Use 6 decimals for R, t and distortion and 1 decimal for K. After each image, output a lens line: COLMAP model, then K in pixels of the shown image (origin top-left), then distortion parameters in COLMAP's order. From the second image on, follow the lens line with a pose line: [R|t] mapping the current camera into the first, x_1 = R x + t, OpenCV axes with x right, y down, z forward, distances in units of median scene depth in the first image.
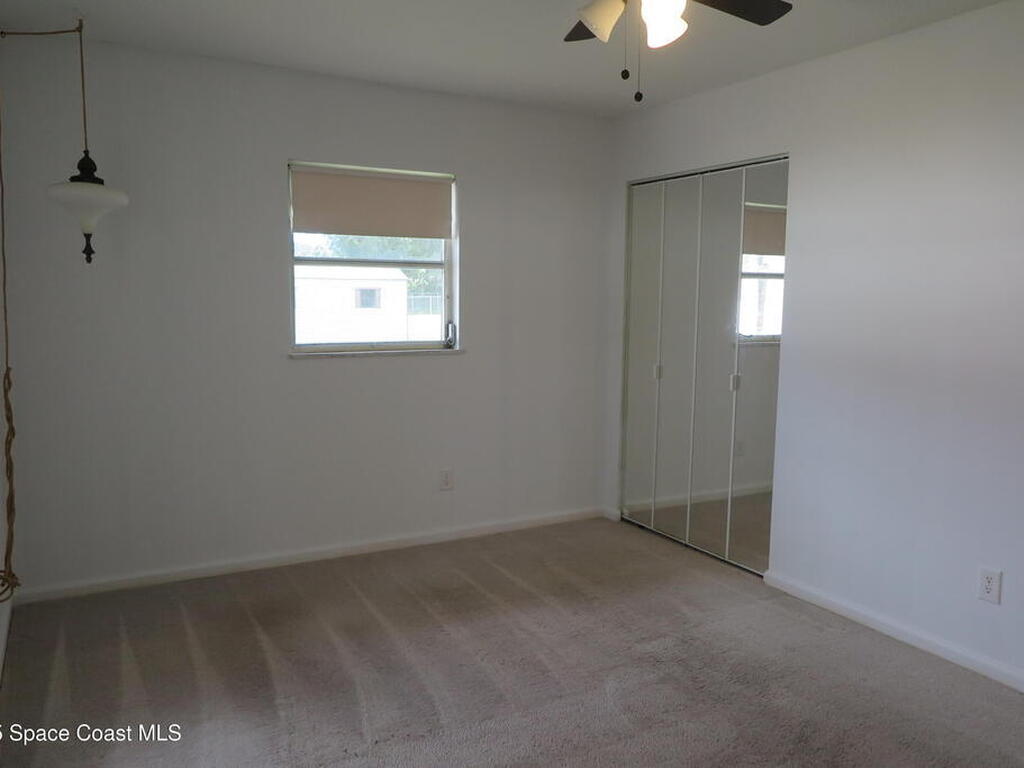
lens RADIAL K [[798.0, 0, 512.0], [0, 798.0, 384.0], [0, 0, 1]] dist [0.003146, 0.004500]
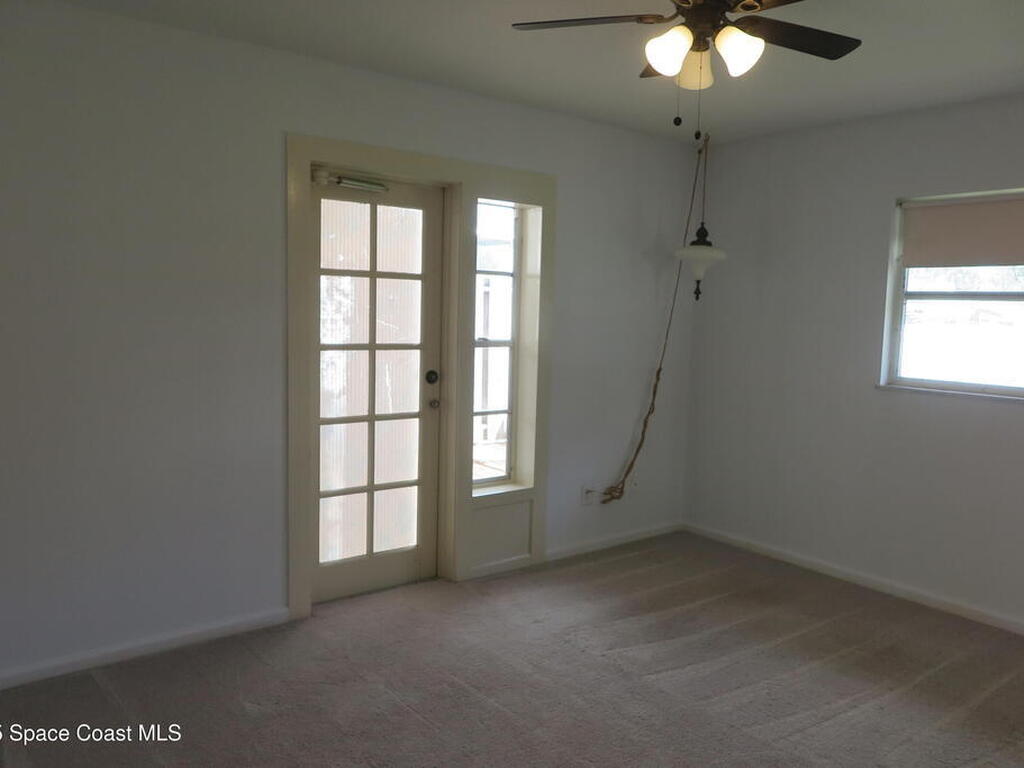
lens RADIAL K [[798.0, 0, 512.0], [0, 798.0, 384.0], [0, 0, 1]] dist [0.003146, 0.004500]
pose [[0.158162, 0.081371, -0.984055, 0.850849], [-0.143375, 0.987929, 0.058648, -0.039210], [0.976949, 0.131813, 0.167919, 0.454961]]
